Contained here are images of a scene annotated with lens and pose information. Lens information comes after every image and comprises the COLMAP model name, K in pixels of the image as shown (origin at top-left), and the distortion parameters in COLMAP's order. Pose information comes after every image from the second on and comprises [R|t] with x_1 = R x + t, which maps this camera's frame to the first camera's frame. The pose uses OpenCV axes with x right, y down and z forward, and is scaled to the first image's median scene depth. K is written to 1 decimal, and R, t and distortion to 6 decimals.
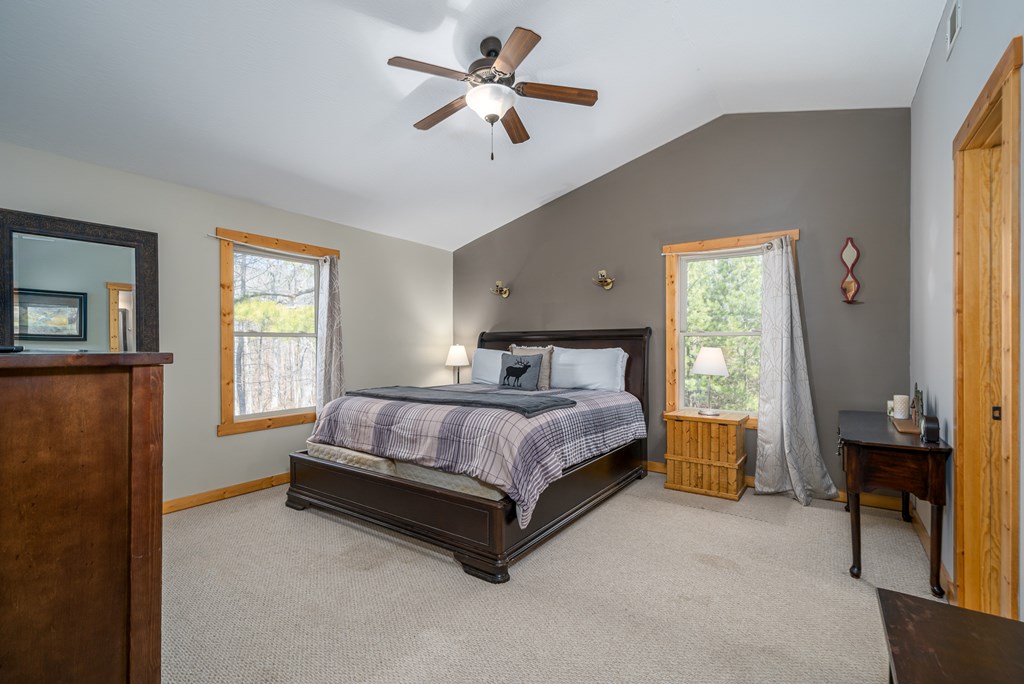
lens RADIAL K [[454.7, 0, 512.0], [0, 454.7, 342.0], [0, 0, 1]] dist [-0.001333, -0.000378]
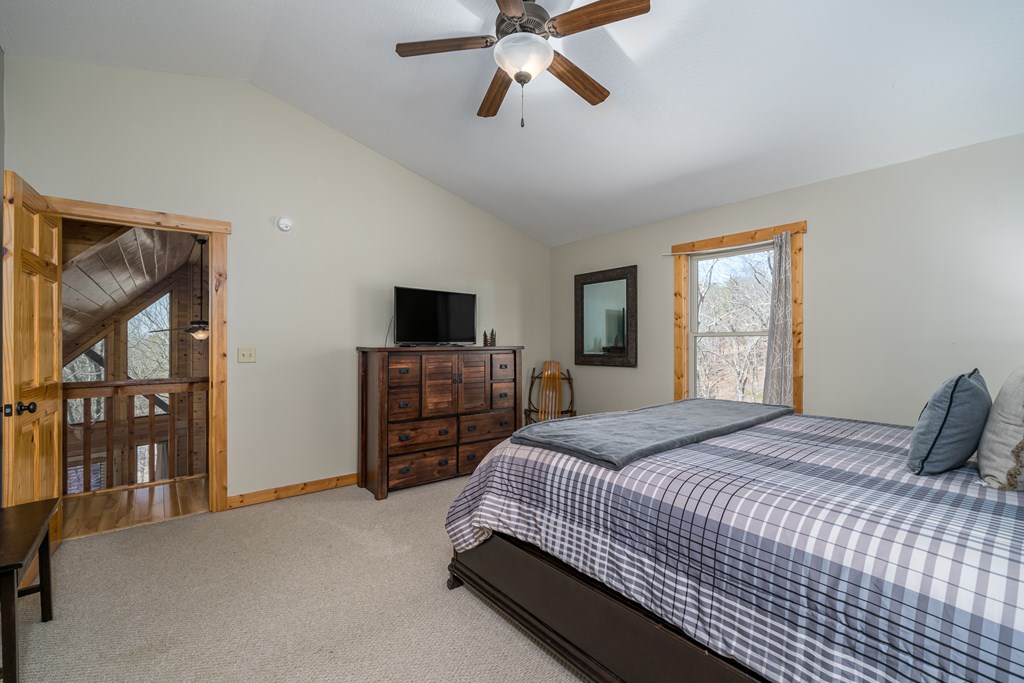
lens RADIAL K [[420.5, 0, 512.0], [0, 420.5, 341.5], [0, 0, 1]] dist [0.001746, 0.000317]
pose [[-0.254142, -0.002107, -0.967165, 0.526919], [0.003425, 0.999989, -0.003079, 0.001315], [0.967161, -0.004095, -0.254132, 0.866297]]
